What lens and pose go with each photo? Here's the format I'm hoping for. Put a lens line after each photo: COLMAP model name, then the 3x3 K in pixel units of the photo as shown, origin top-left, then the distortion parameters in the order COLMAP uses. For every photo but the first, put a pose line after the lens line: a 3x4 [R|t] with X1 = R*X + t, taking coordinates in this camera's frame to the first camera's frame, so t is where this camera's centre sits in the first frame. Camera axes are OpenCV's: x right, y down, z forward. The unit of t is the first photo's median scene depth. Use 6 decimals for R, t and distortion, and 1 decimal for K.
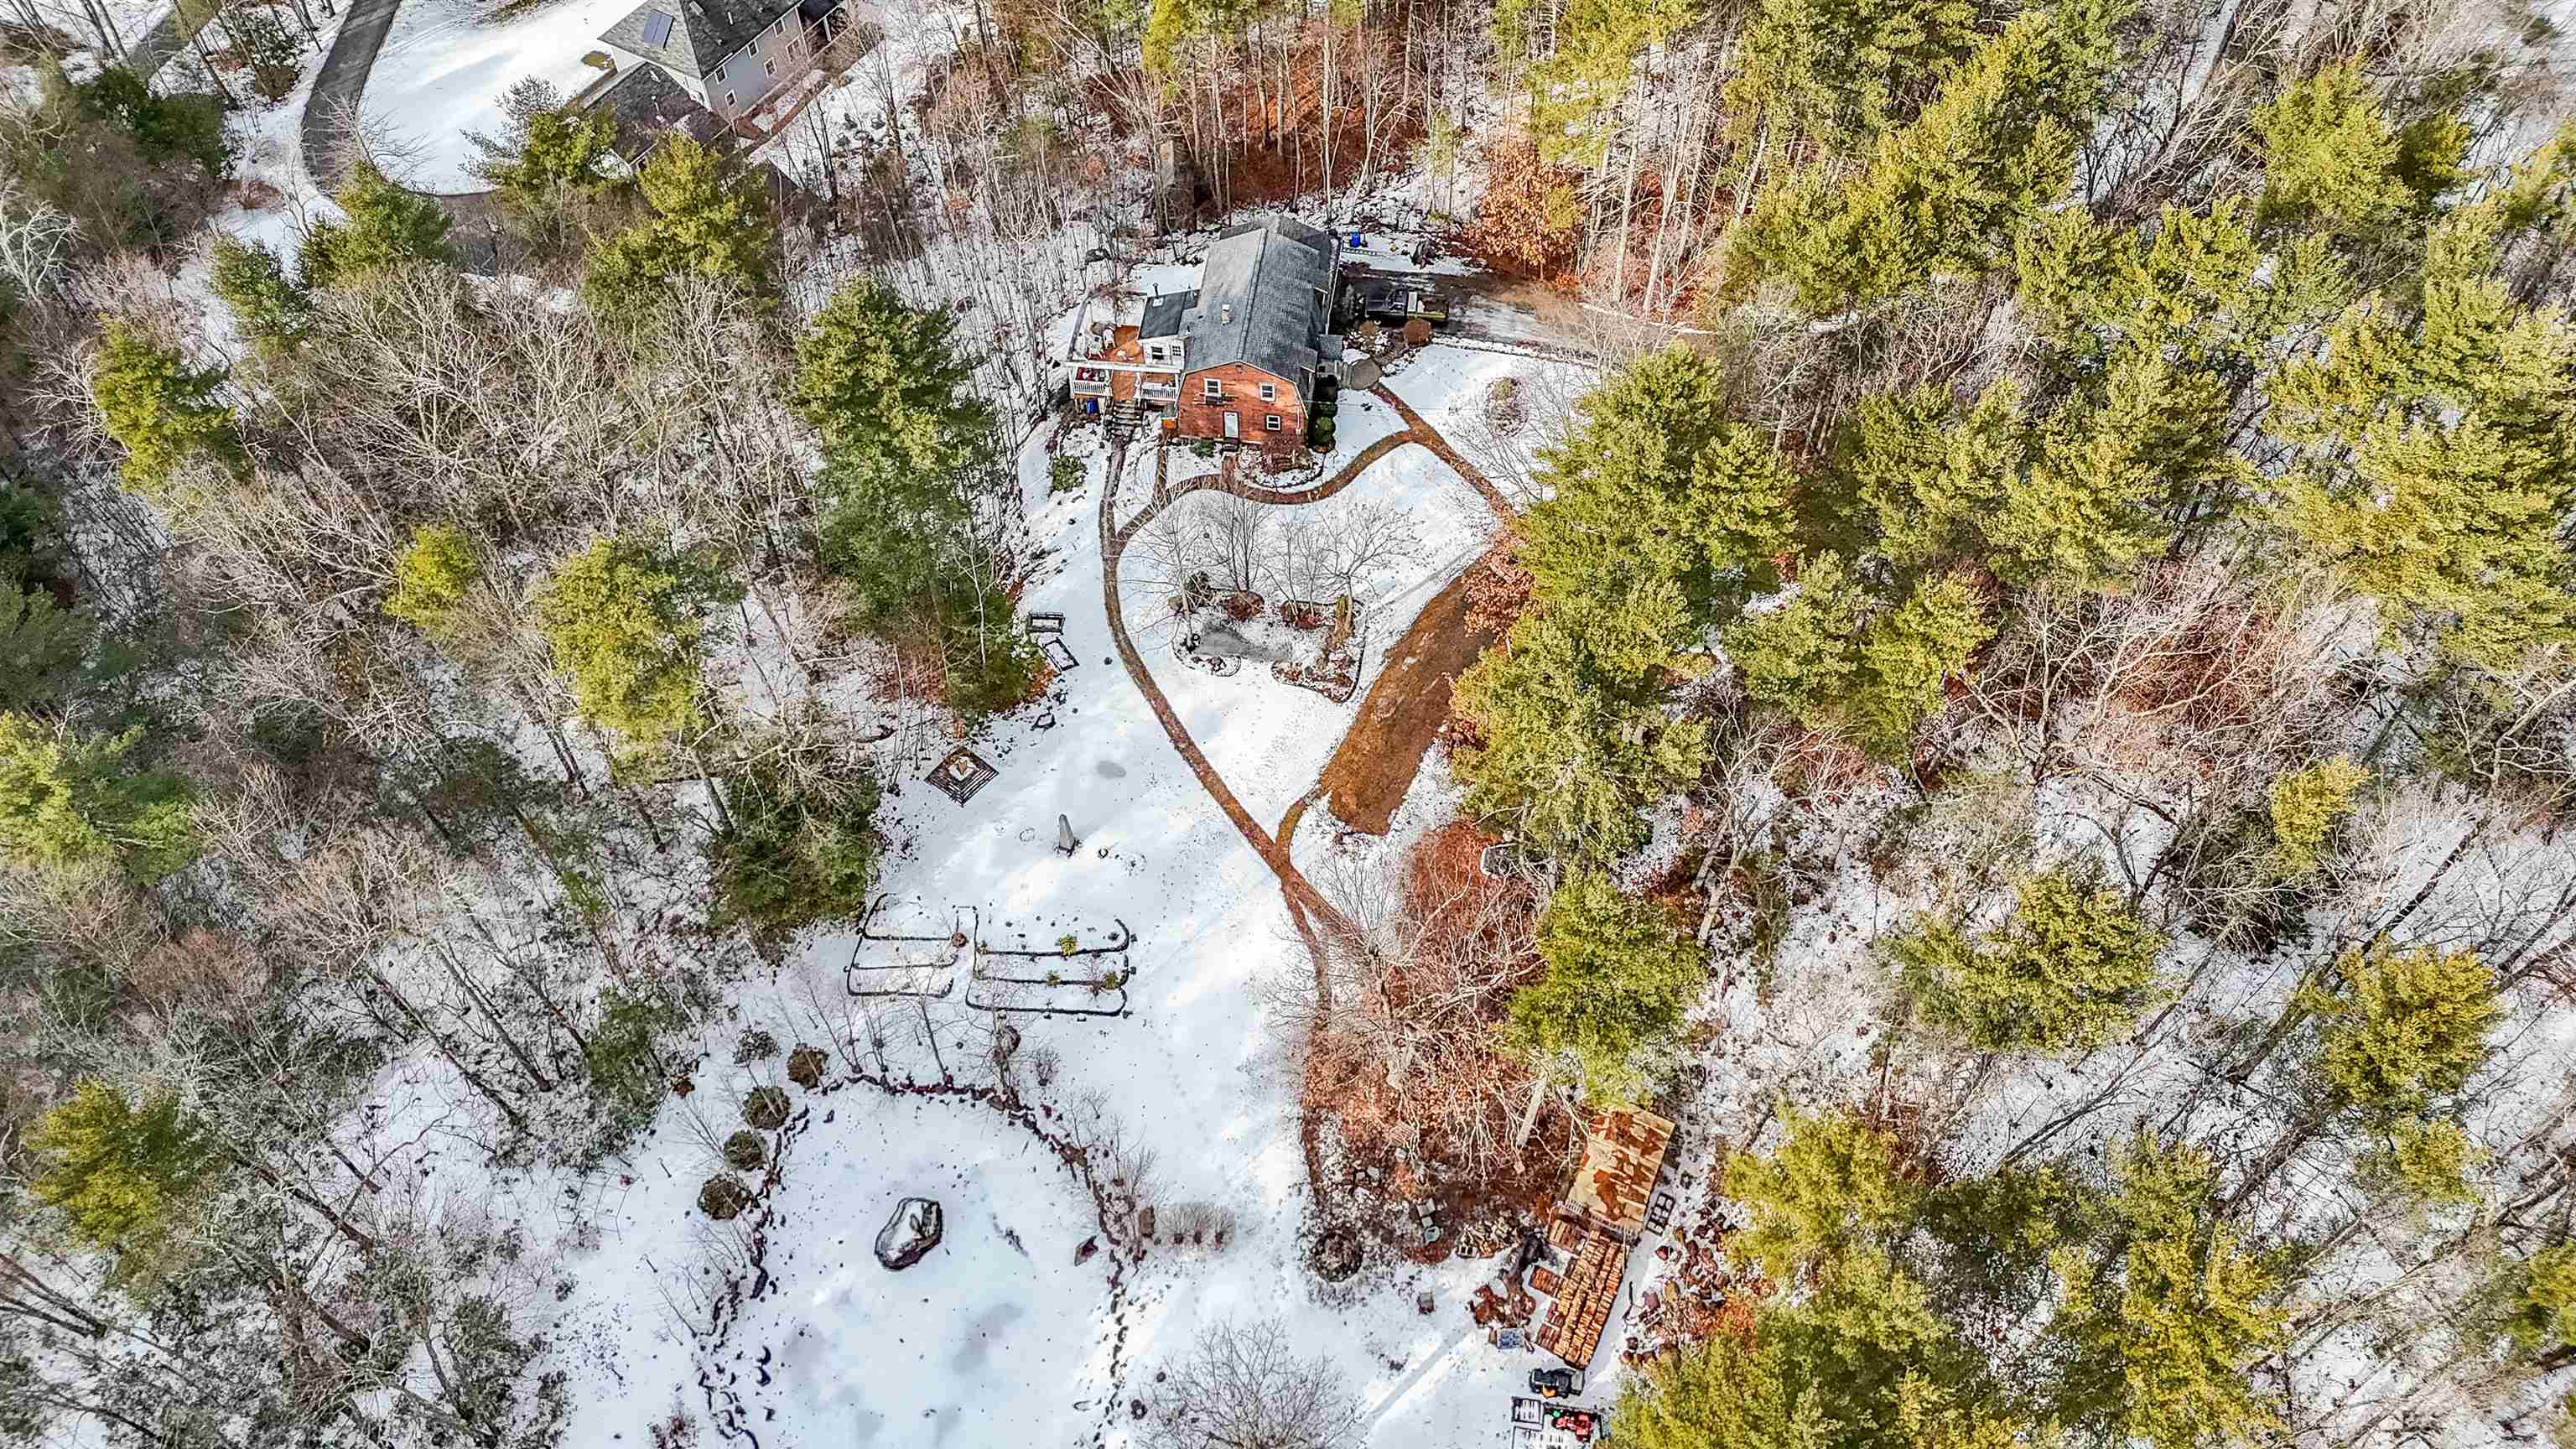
lens RADIAL K [[1916.6, 0, 1301.0], [0, 1916.6, 733.3], [0, 0, 1]] dist [0.084001, -0.094253]
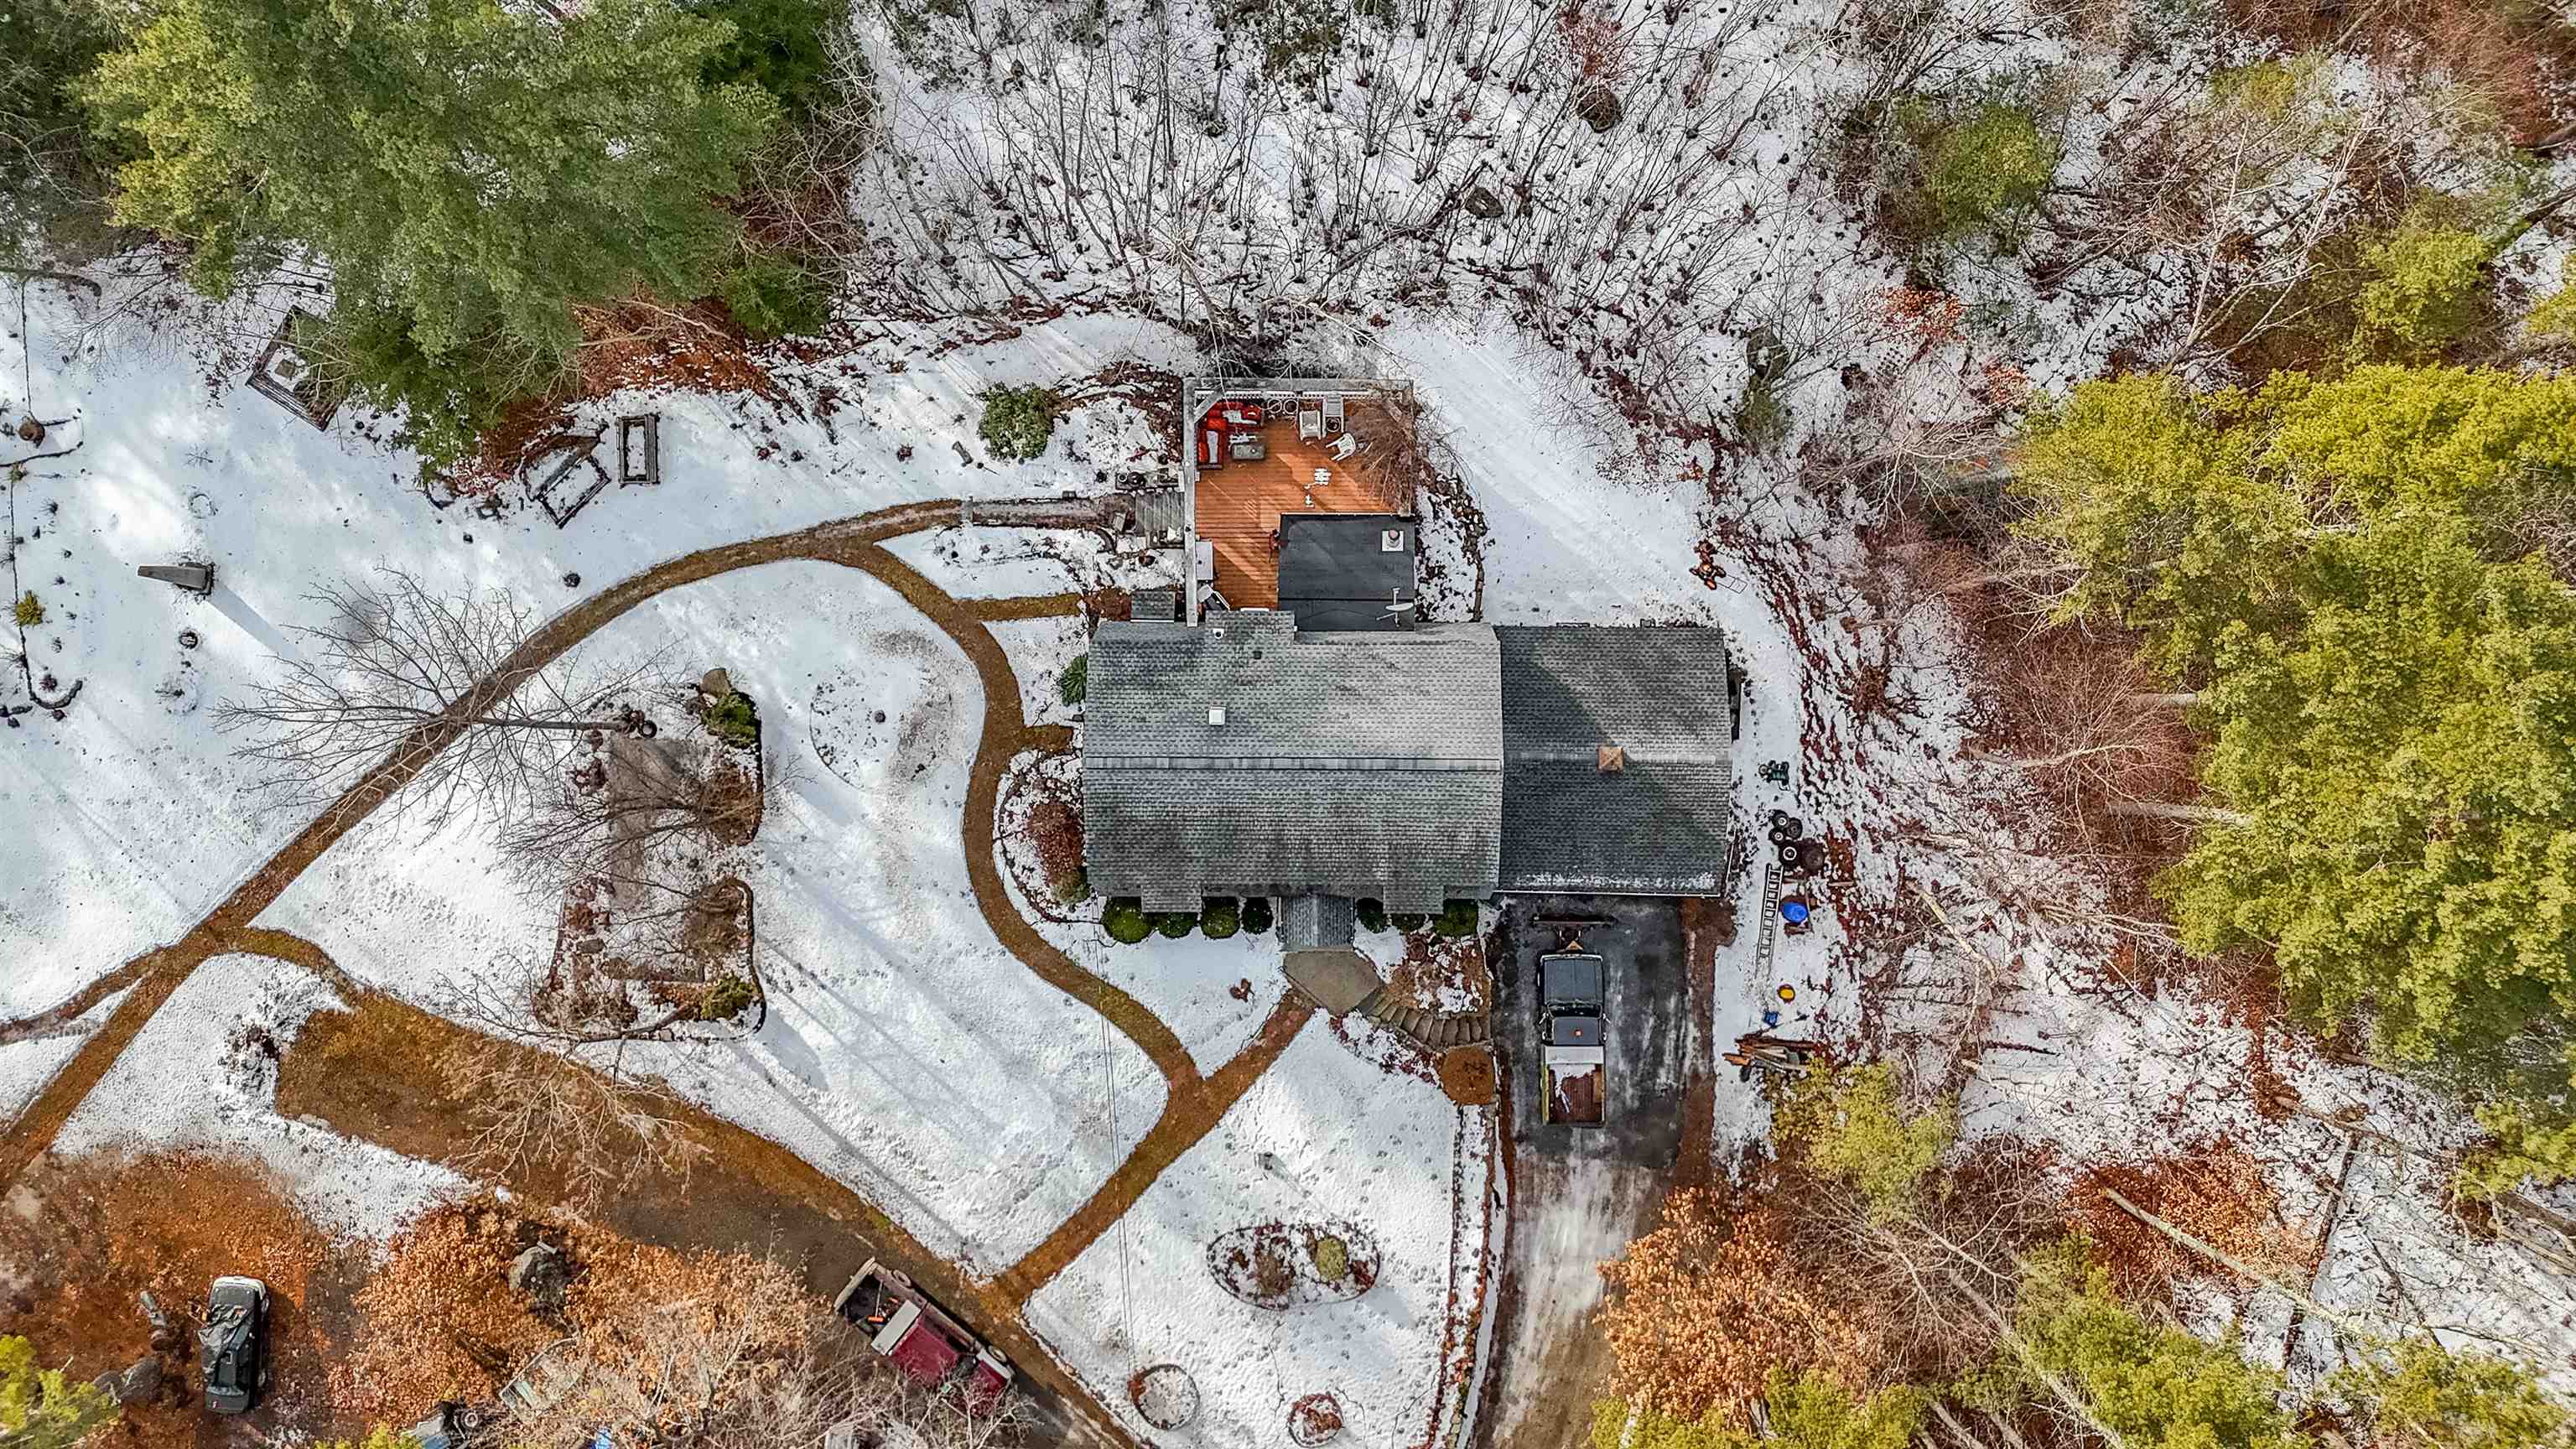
lens RADIAL K [[1916.6, 0, 1289.1], [0, 1916.6, 740.4], [0, 0, 1]] dist [0.084001, -0.094253]
pose [[0.115078, 0.993218, 0.016580, -0.044837], [-0.795941, 0.082209, 0.599766, -0.583306], [0.594335, -0.082216, 0.800004, 0.743572]]
